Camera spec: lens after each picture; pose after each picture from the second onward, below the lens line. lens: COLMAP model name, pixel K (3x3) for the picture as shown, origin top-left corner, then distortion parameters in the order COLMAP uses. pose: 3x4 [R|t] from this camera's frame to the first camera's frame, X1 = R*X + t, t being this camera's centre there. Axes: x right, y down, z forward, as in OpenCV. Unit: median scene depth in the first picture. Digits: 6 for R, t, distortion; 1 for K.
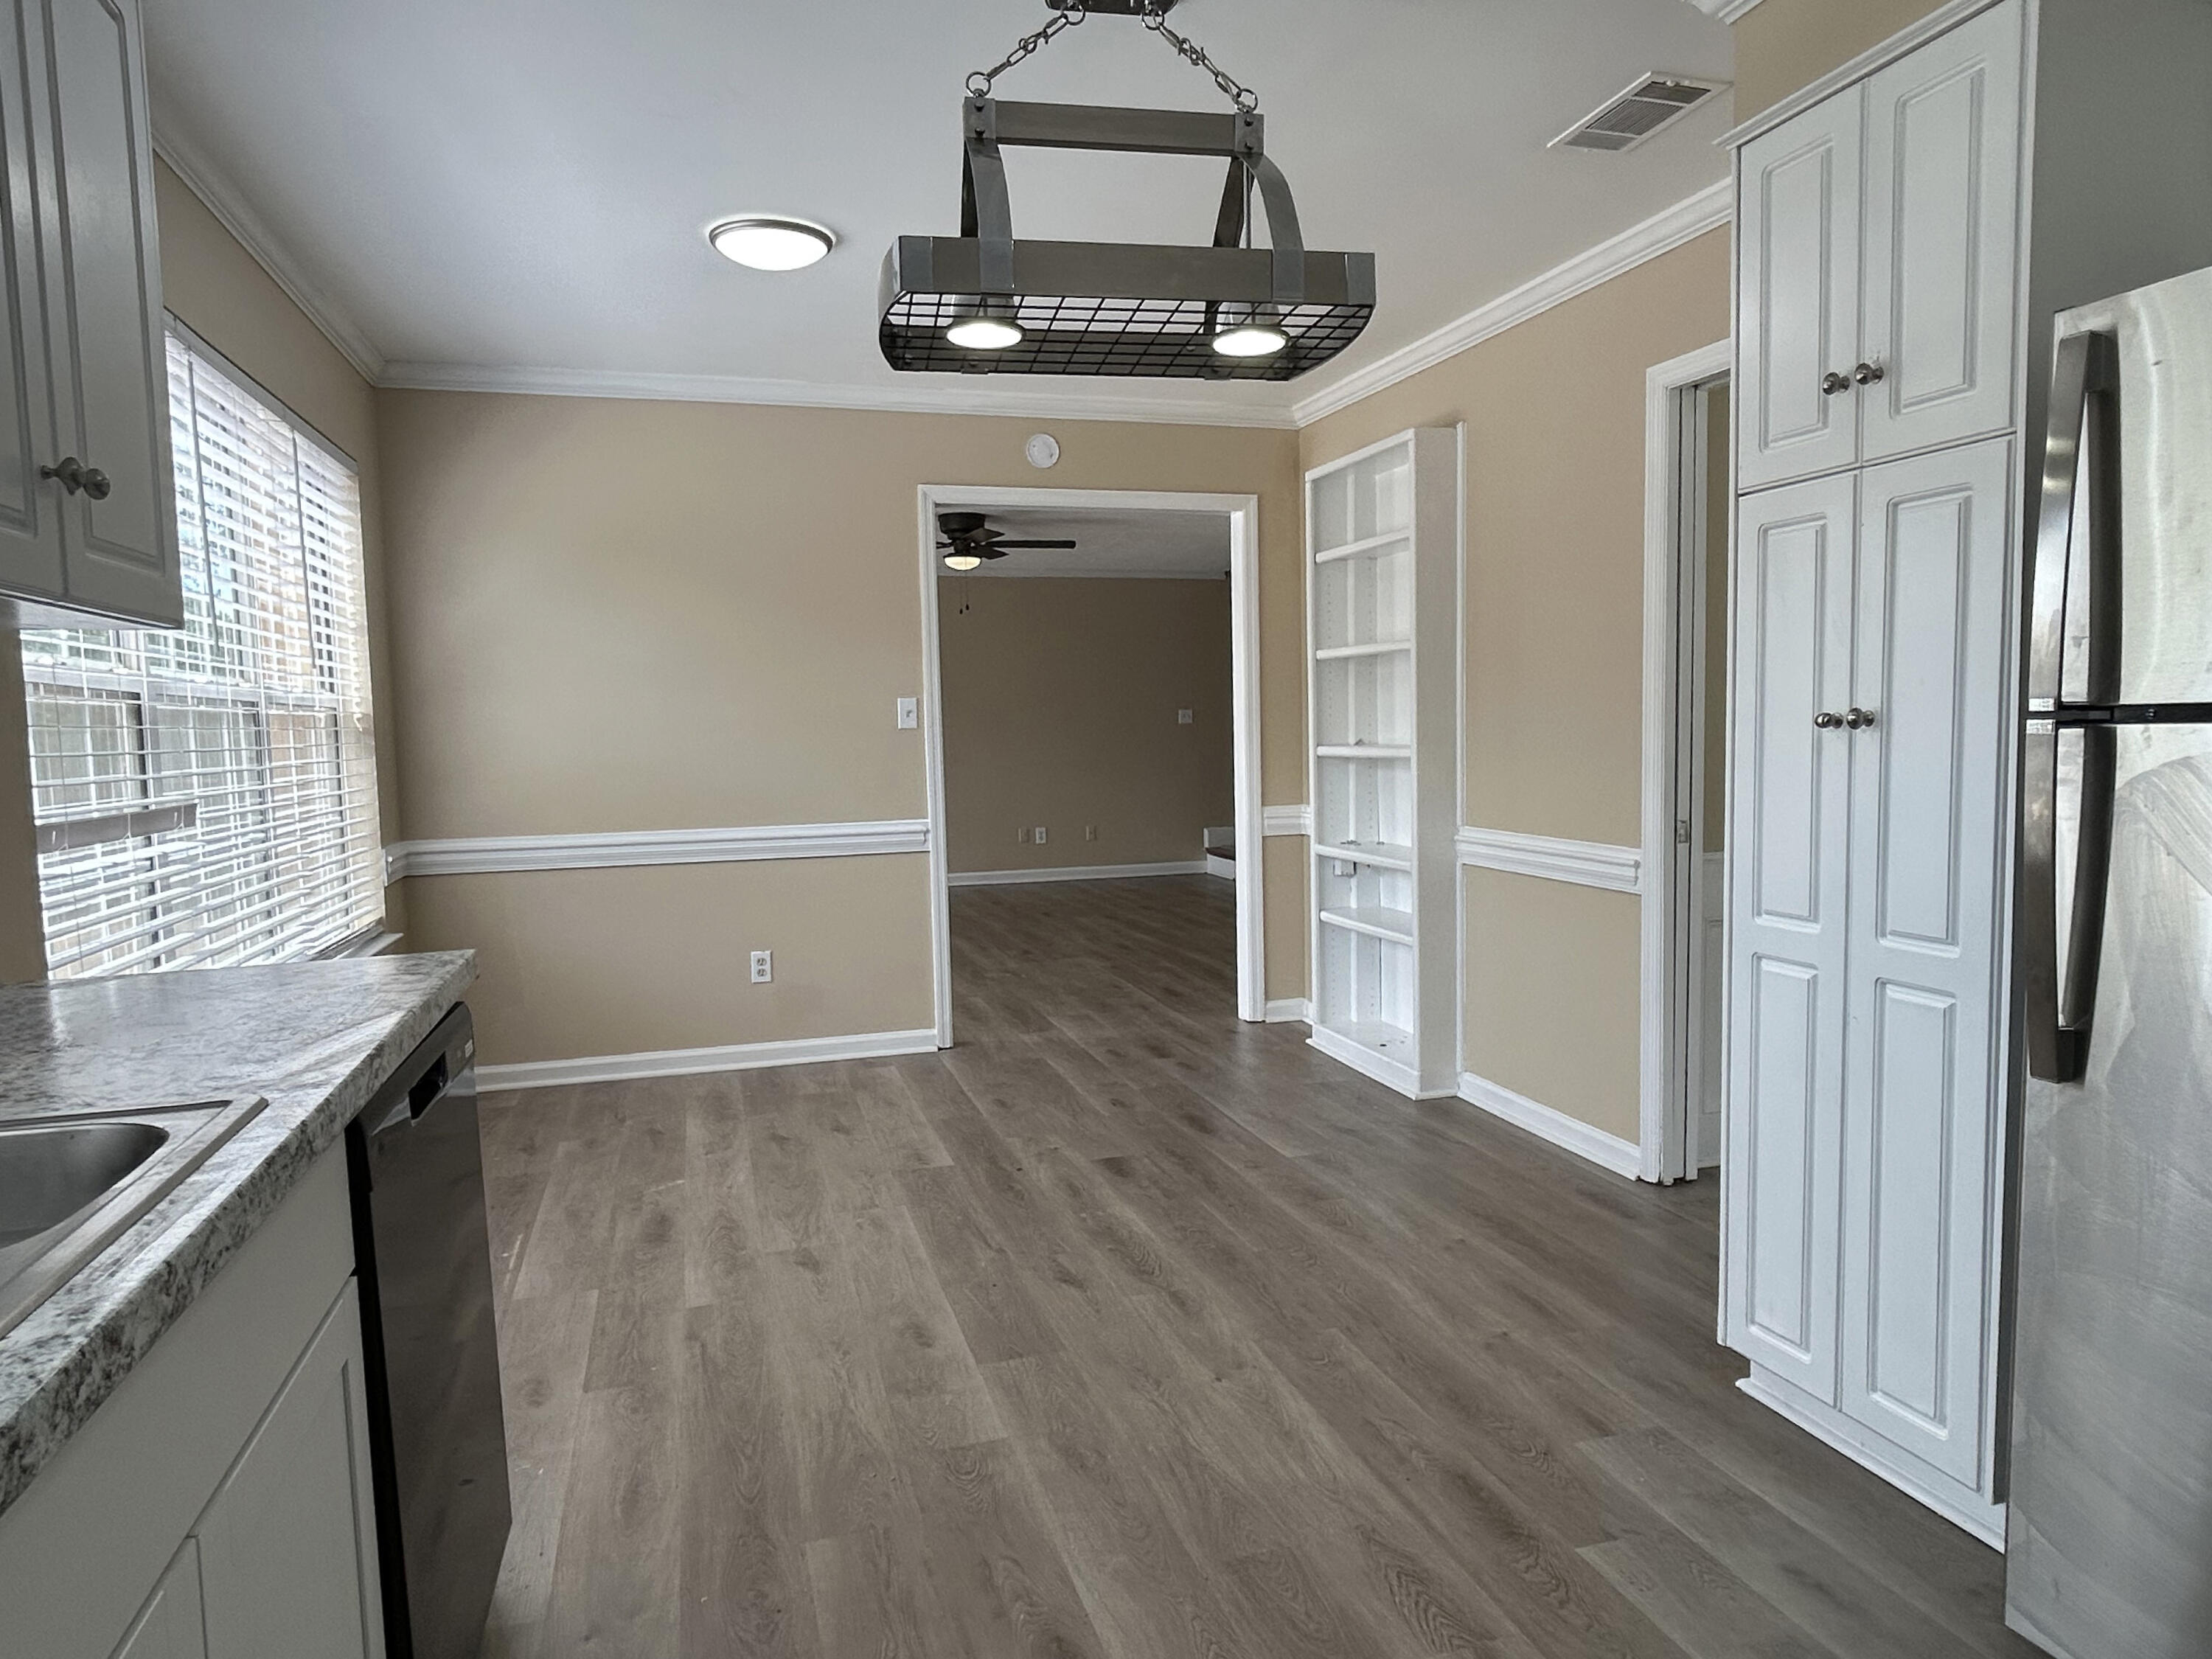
lens RADIAL K [[1343.6, 0, 1095.5], [0, 1343.6, 834.4], [0, 0, 1]] dist [-0.000475, -0.001761]
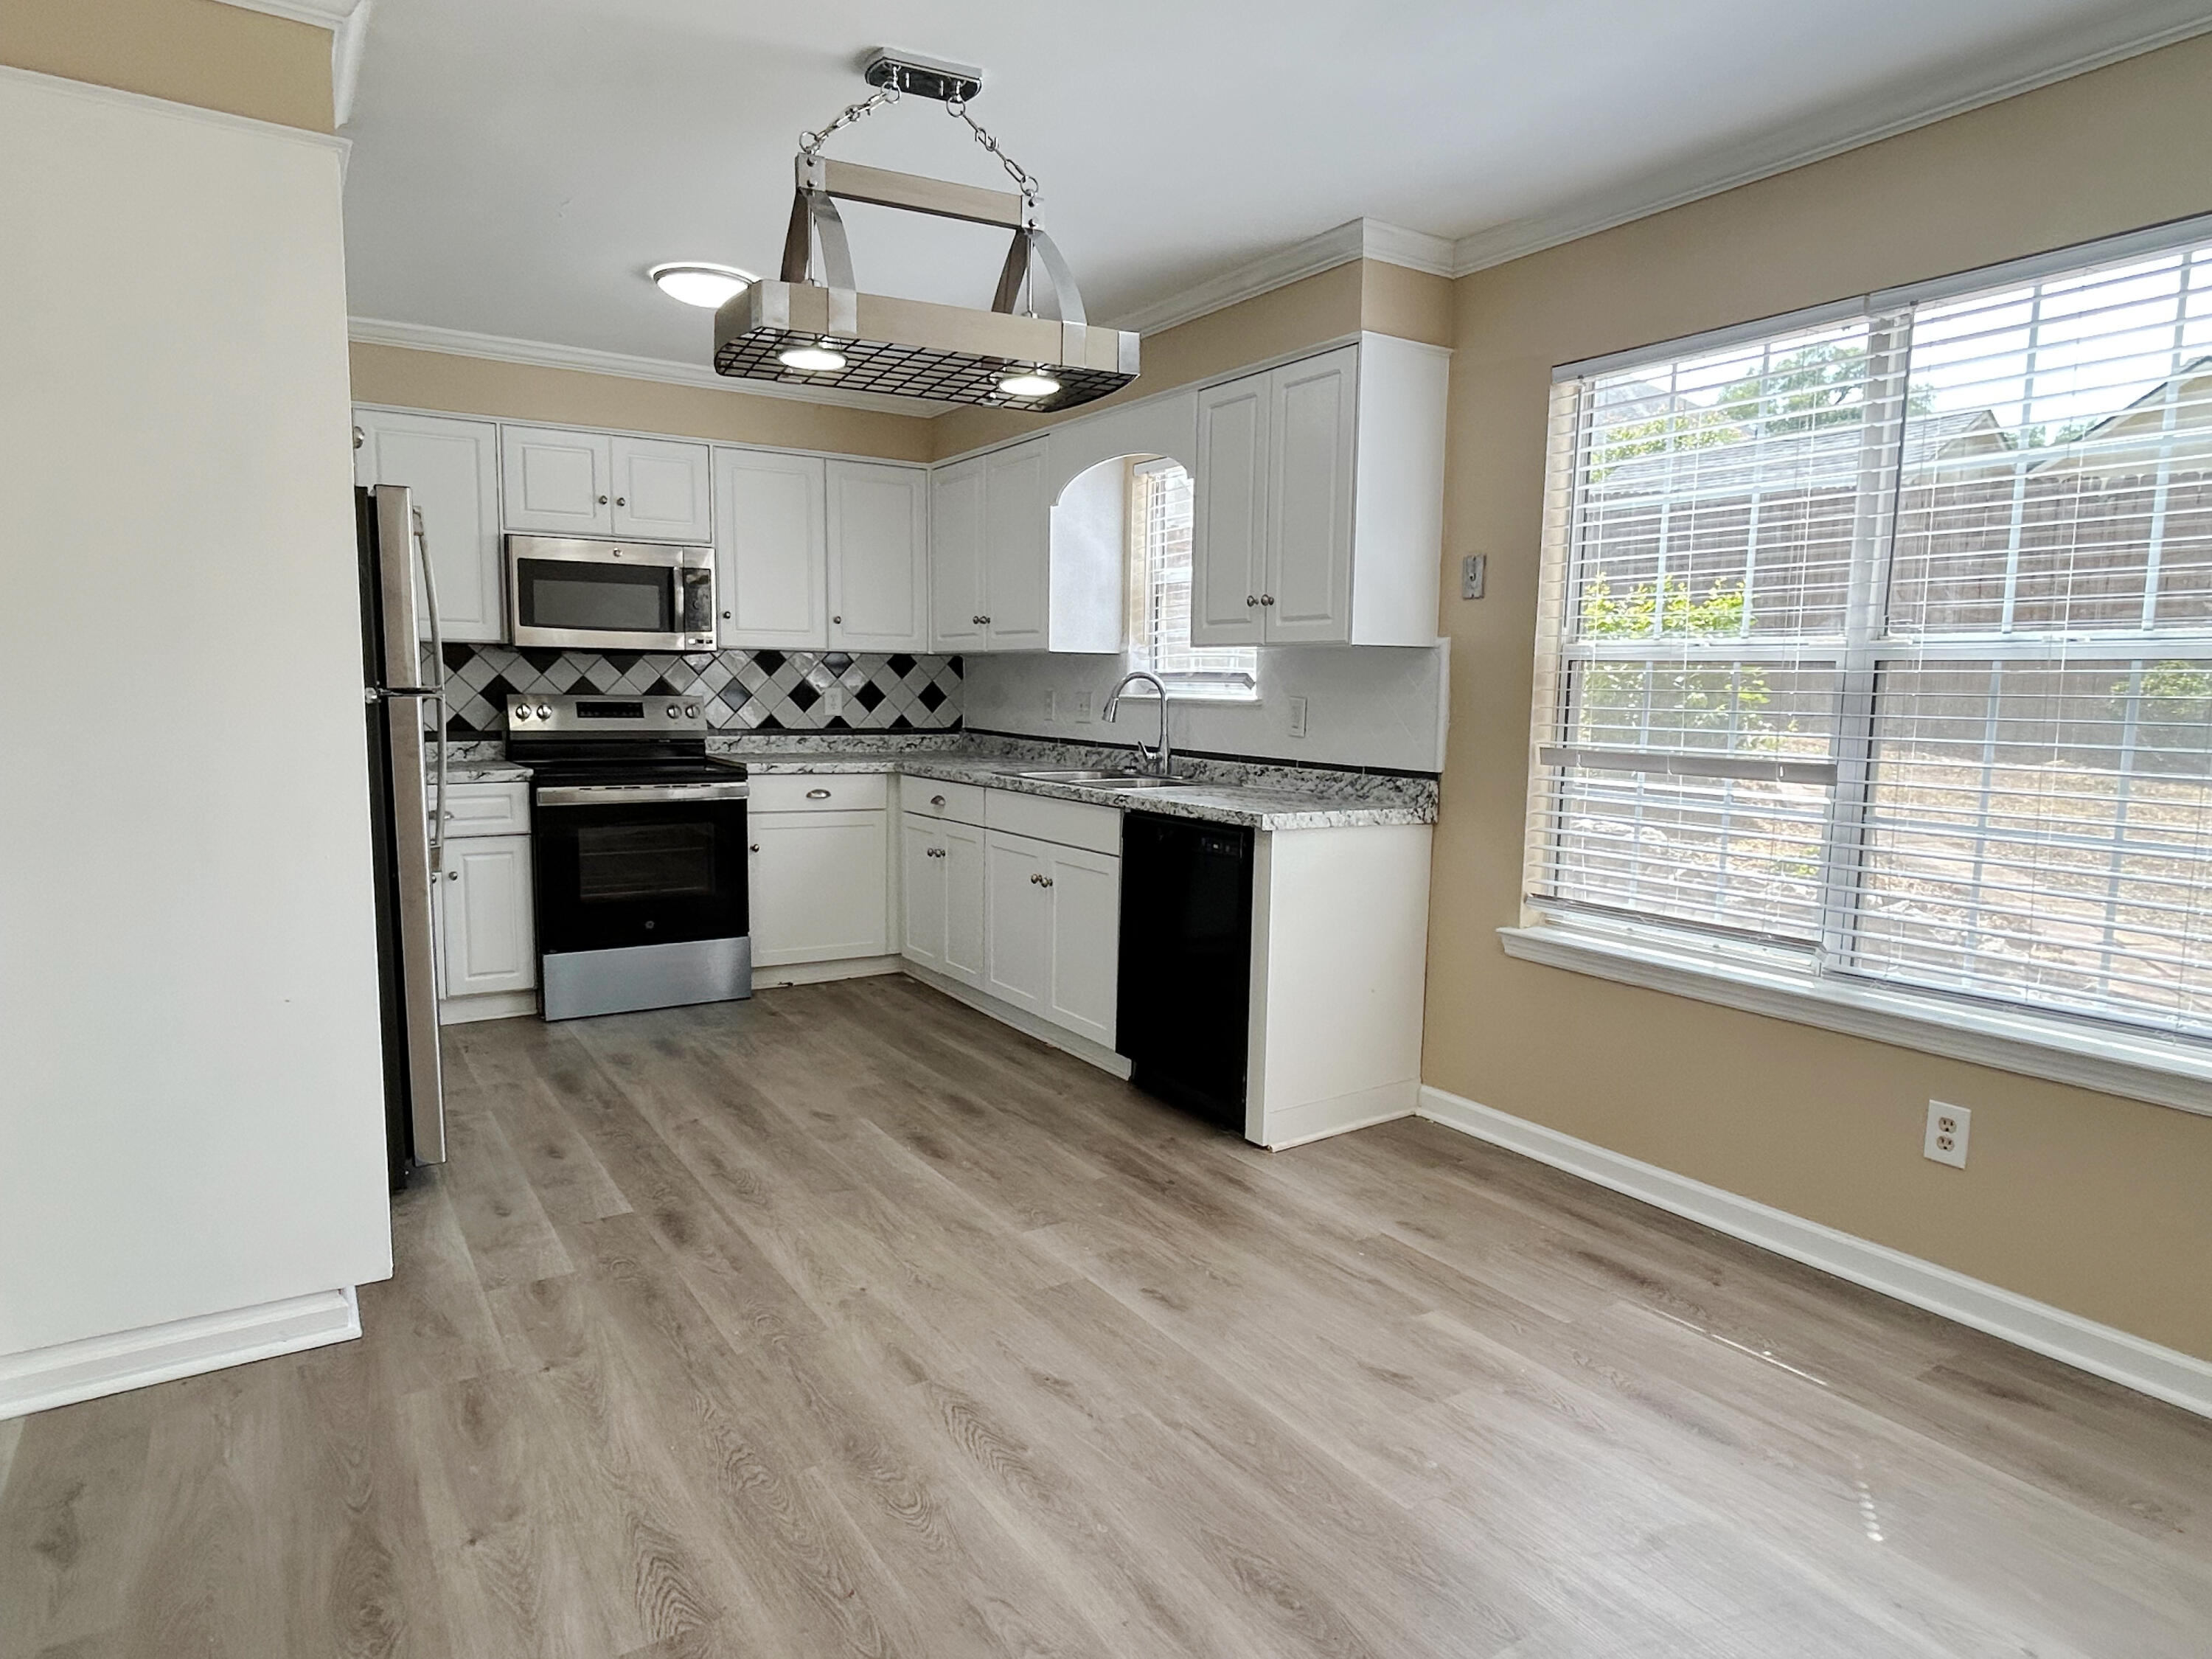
lens RADIAL K [[1326.6, 0, 1114.9], [0, 1326.6, 839.8], [0, 0, 1]] dist [0.002257, -0.016964]
pose [[-0.957404, 0.041595, -0.285739, 0.161027], [-0.016664, 0.979962, 0.198486, -0.150951], [0.288270, 0.194793, -0.937527, 1.707702]]
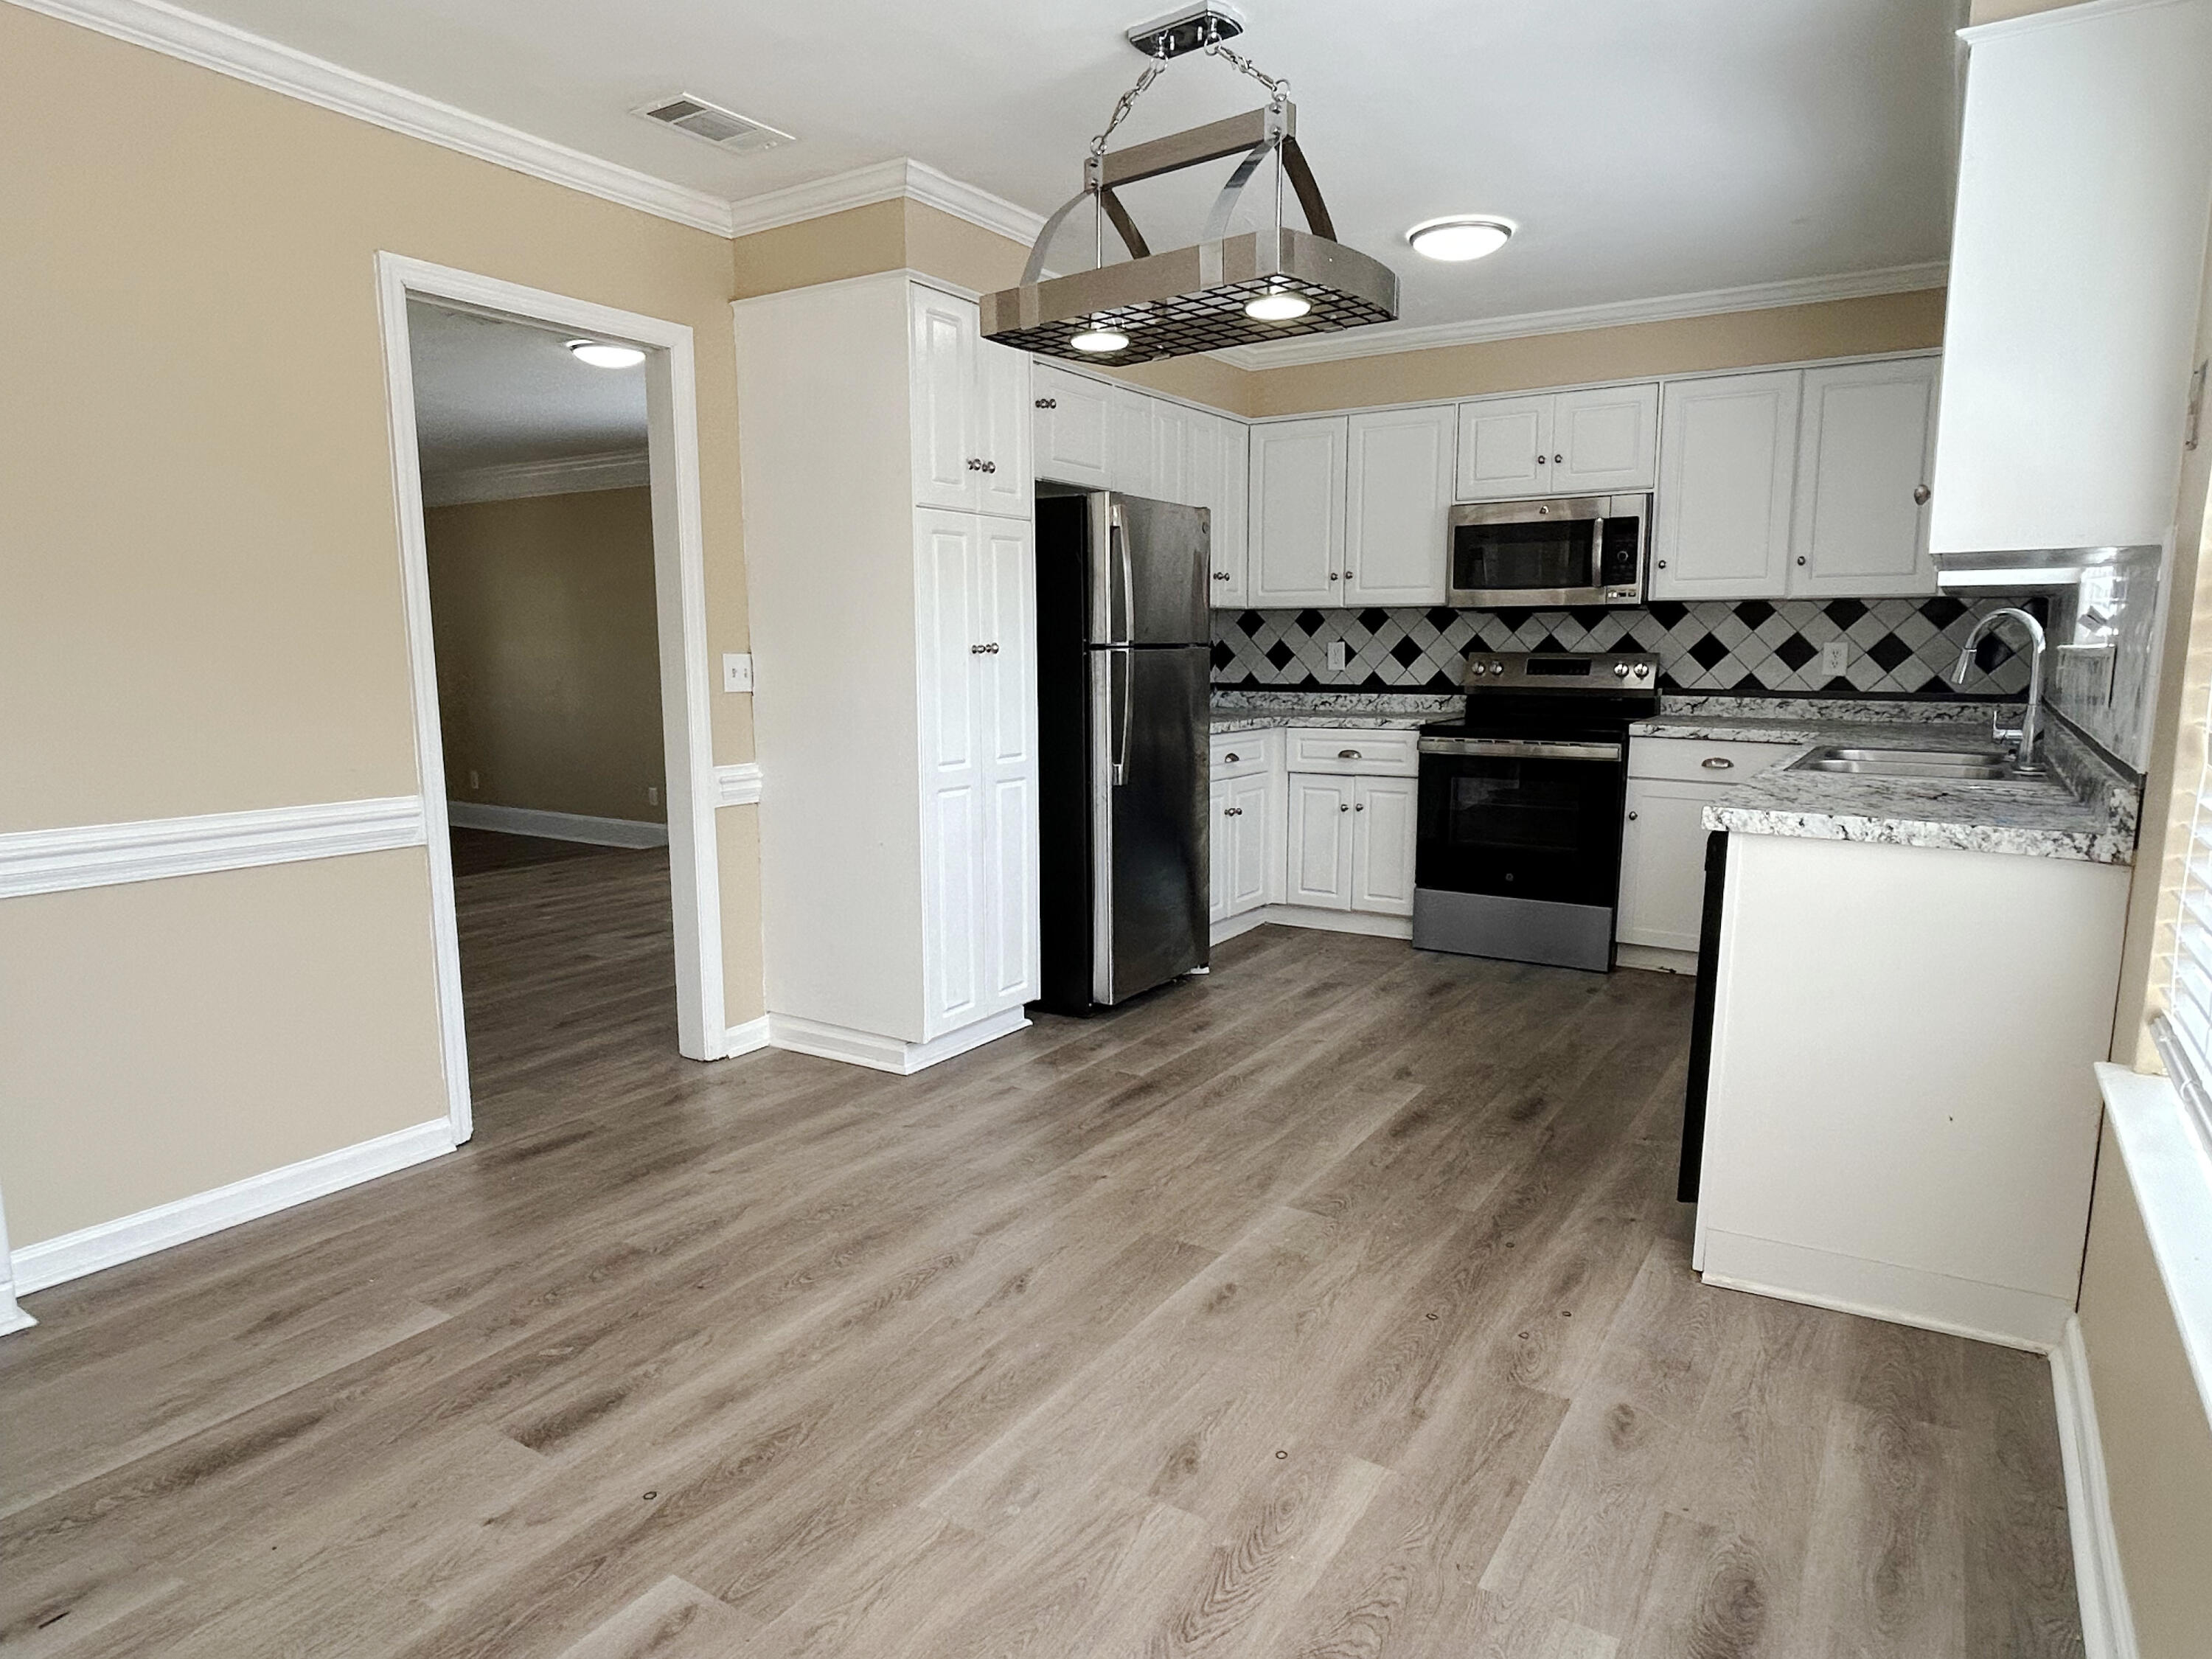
lens RADIAL K [[1326.6, 0, 1114.9], [0, 1326.6, 839.8], [0, 0, 1]] dist [0.002257, -0.016964]
pose [[-0.652150, -0.088422, 0.752916, -0.684146], [0.076885, 0.980339, 0.181725, -0.101364], [-0.754181, 0.176400, -0.632530, 1.450414]]
